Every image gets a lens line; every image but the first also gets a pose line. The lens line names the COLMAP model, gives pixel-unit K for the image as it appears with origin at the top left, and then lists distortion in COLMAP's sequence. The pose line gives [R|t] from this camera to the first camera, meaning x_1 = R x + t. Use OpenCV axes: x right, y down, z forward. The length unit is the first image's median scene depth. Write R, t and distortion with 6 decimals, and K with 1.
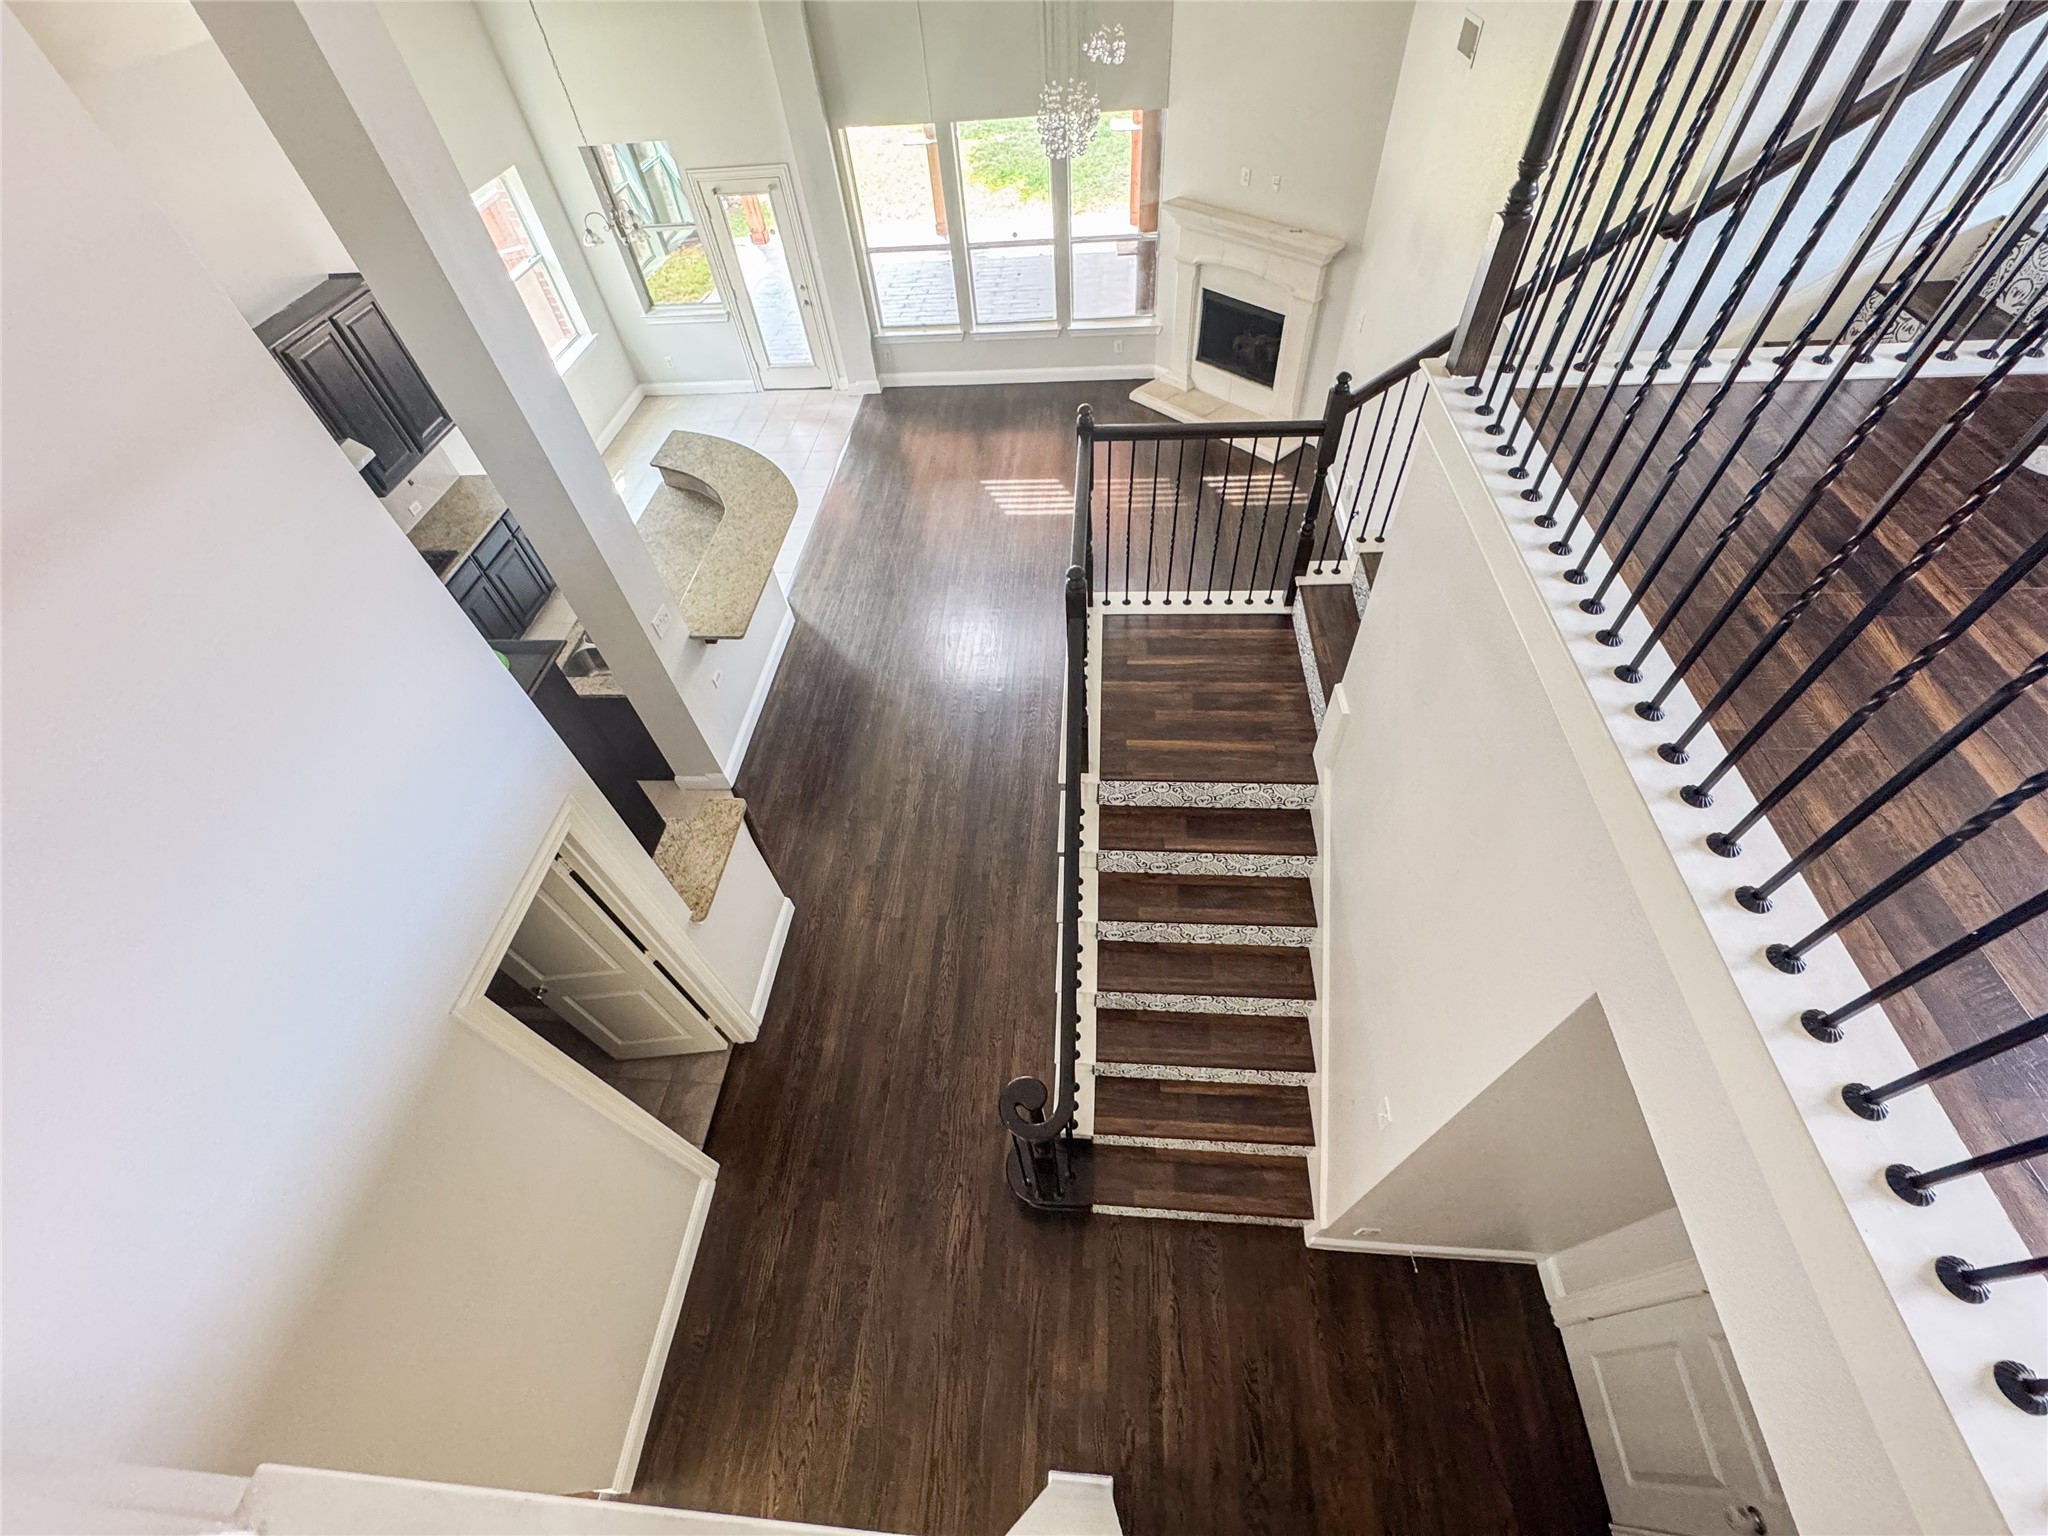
lens RADIAL K [[815.9, 0, 1019.9], [0, 815.9, 765.9], [0, 0, 1]] dist [-0.000033, -0.000019]
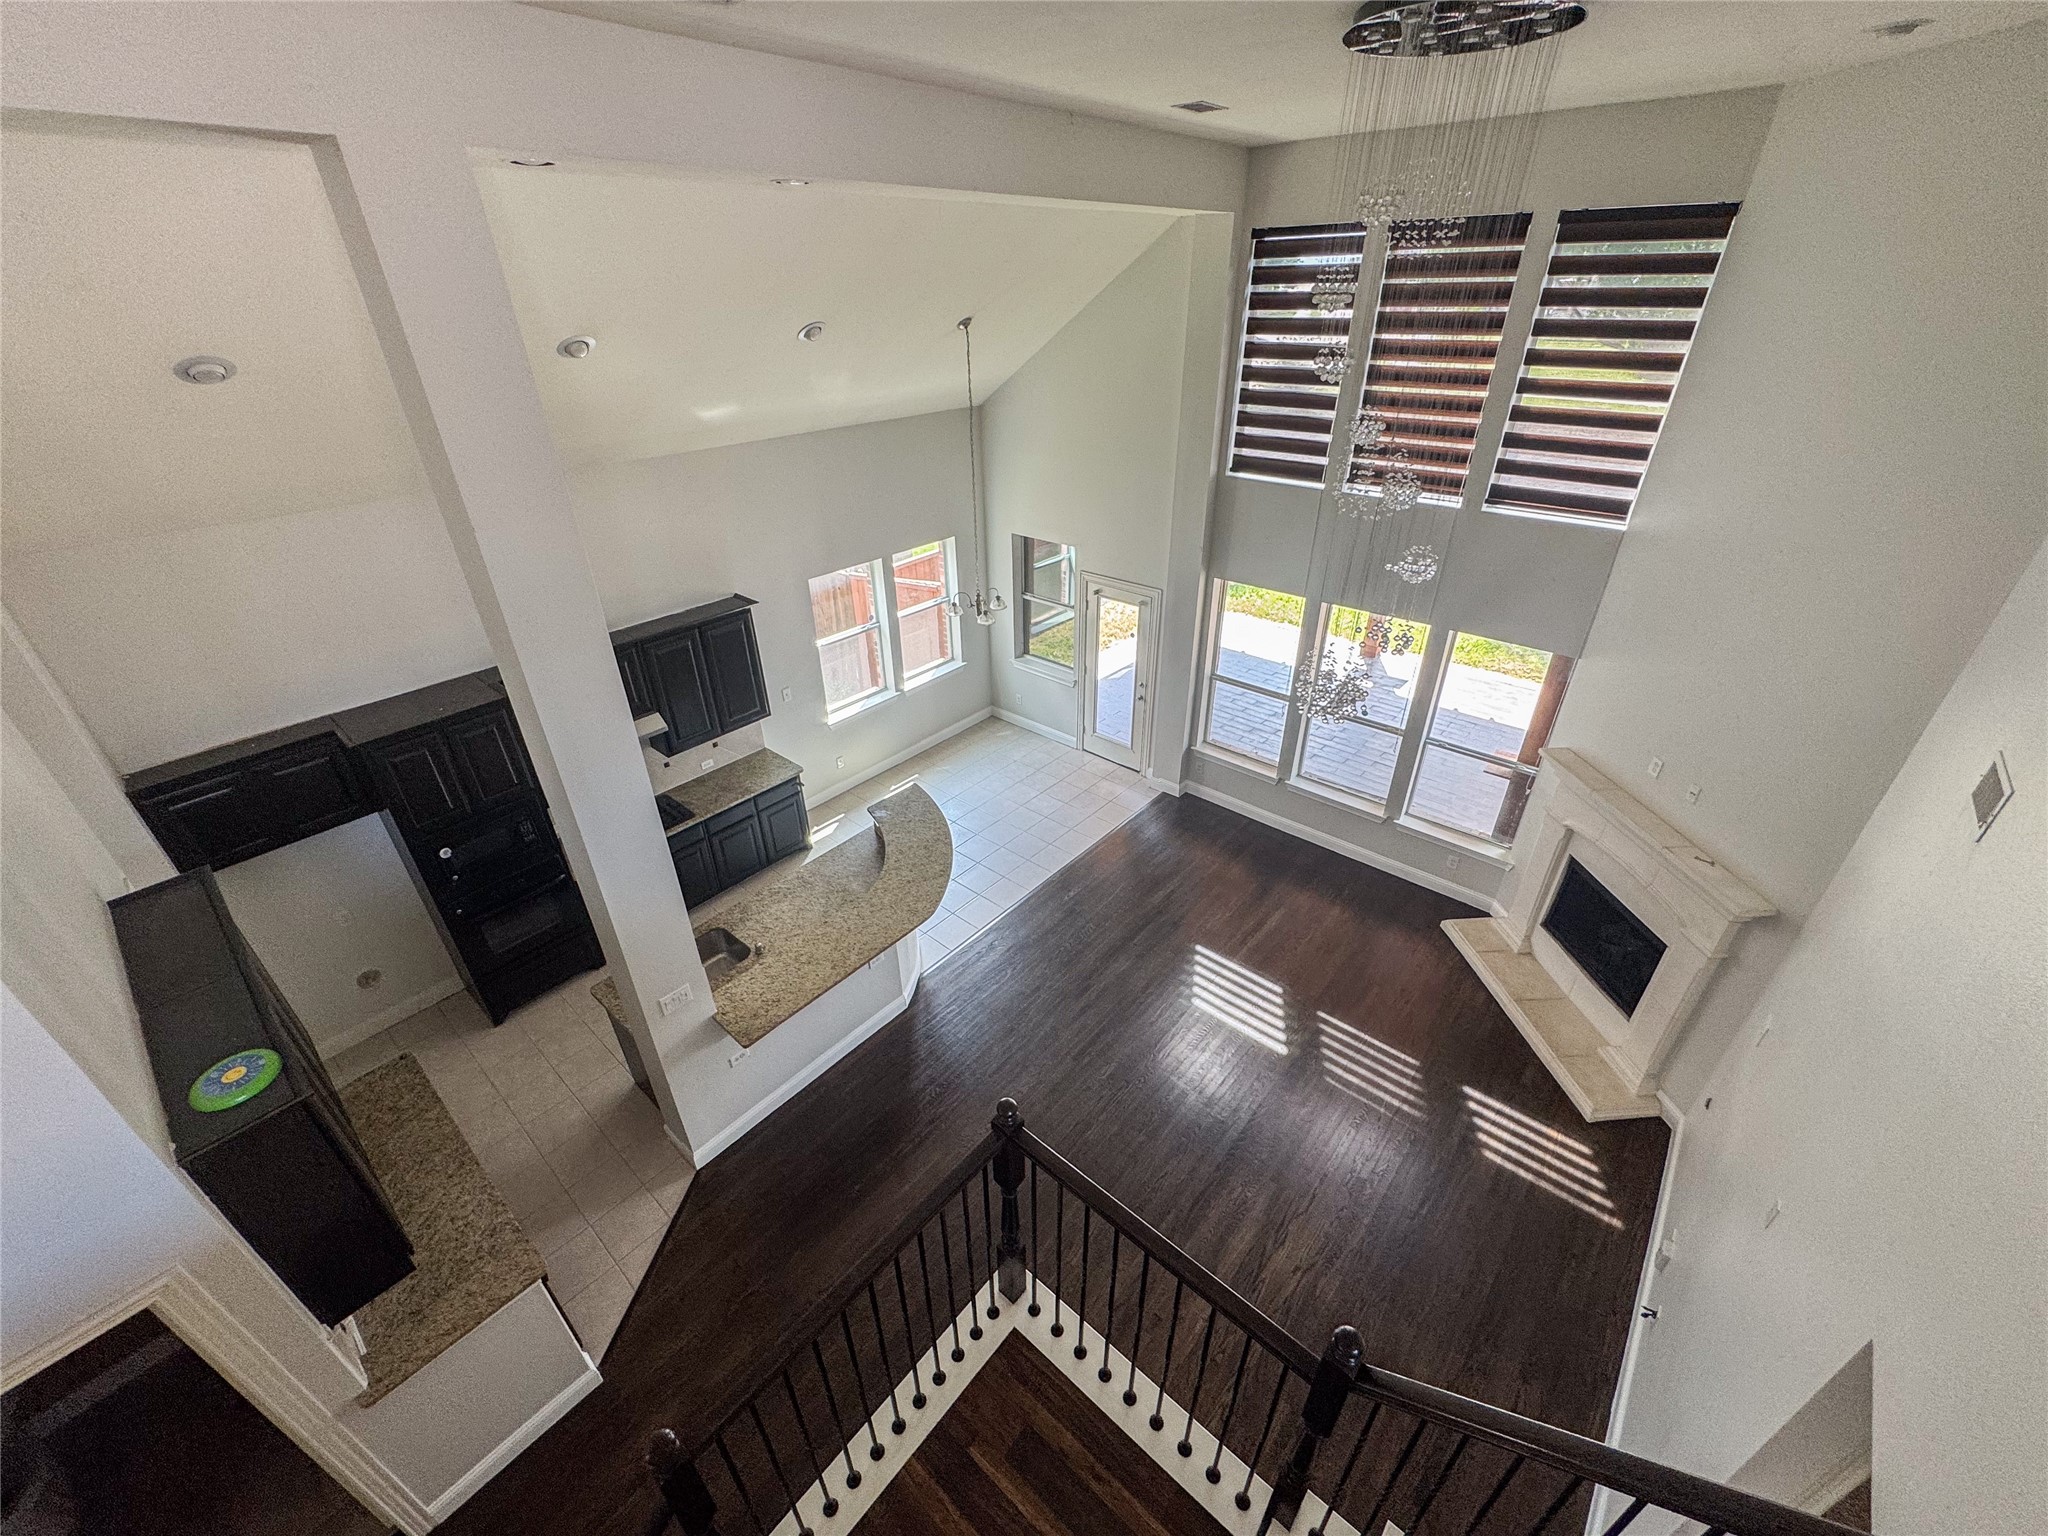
lens RADIAL K [[815.9, 0, 1023.5], [0, 815.9, 764.7], [0, 0, 1]] dist [-0.000033, -0.000019]
pose [[0.798702, 0.353774, -0.486743, 0.146876], [-0.489643, 0.852287, -0.184002, -0.248396], [0.349750, 0.385293, 0.853946, 0.123882]]
